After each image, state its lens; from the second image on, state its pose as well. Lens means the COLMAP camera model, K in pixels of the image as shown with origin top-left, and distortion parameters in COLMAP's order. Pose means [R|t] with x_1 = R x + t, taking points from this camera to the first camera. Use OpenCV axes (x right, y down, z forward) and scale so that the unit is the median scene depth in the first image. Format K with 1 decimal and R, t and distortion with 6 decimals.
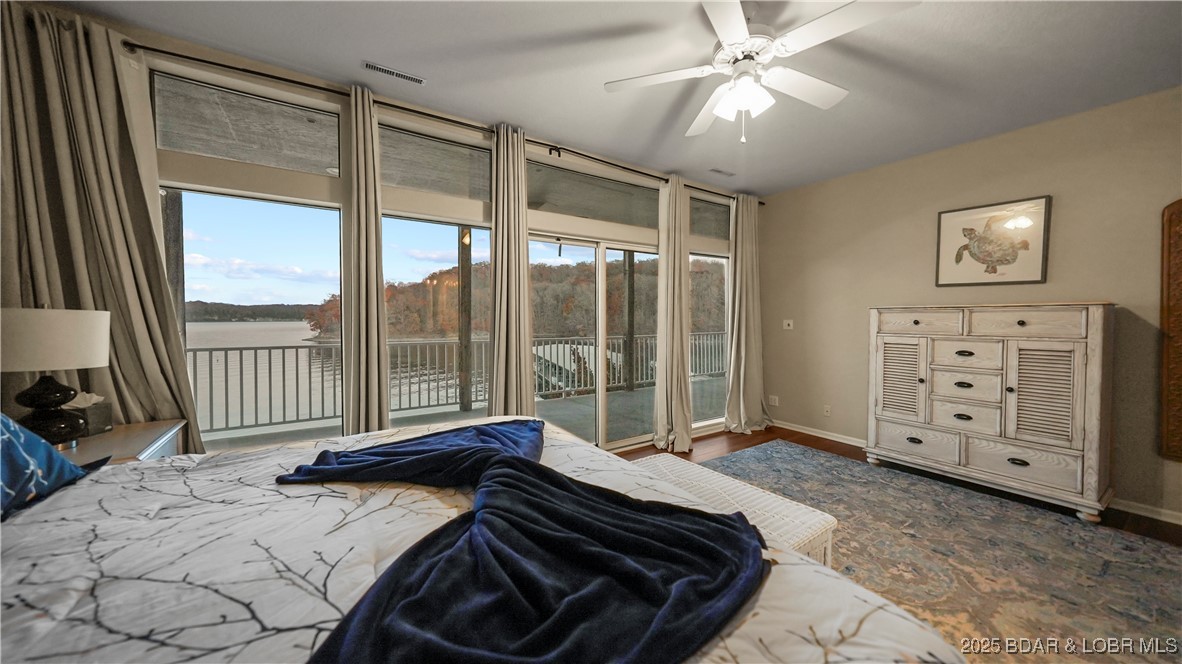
lens RADIAL K [[413.2, 0, 593.5], [0, 413.2, 328.4], [0, 0, 1]] dist [0.006563, 0.000347]
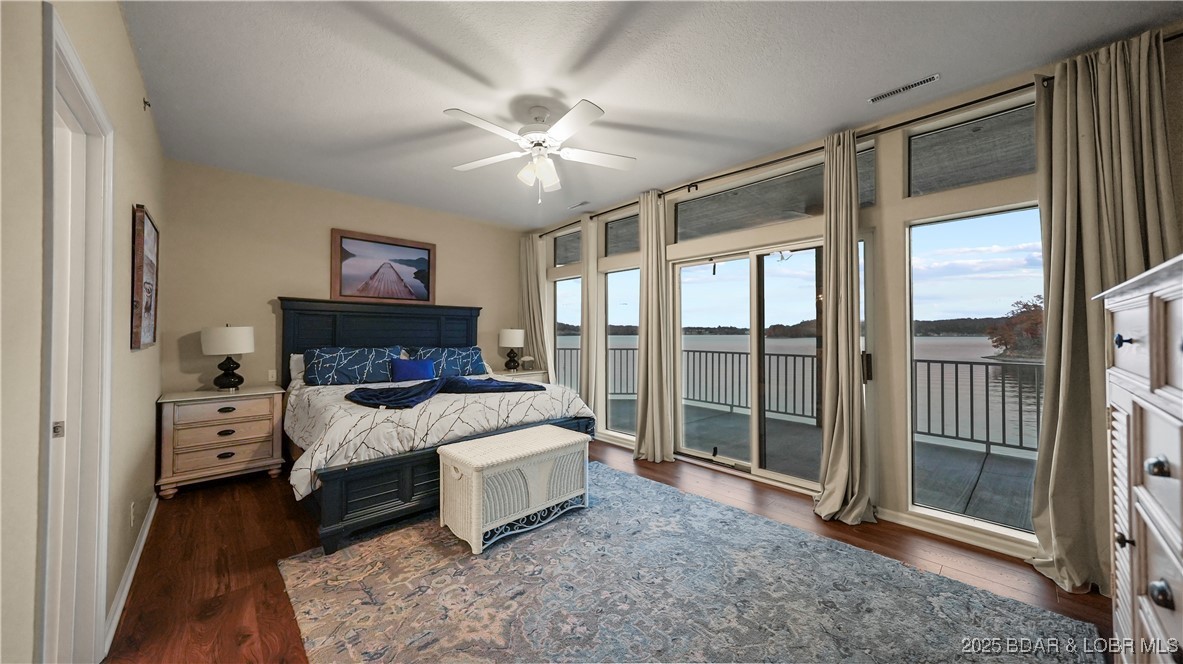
lens RADIAL K [[413.5, 0, 594.0], [0, 413.5, 328.4], [0, 0, 1]] dist [0.006563, 0.000347]
pose [[0.148426, -0.009609, -0.988877, 0.951594], [-0.025666, 0.999579, -0.013566, -0.010174], [0.988590, 0.027394, 0.148117, 0.535483]]
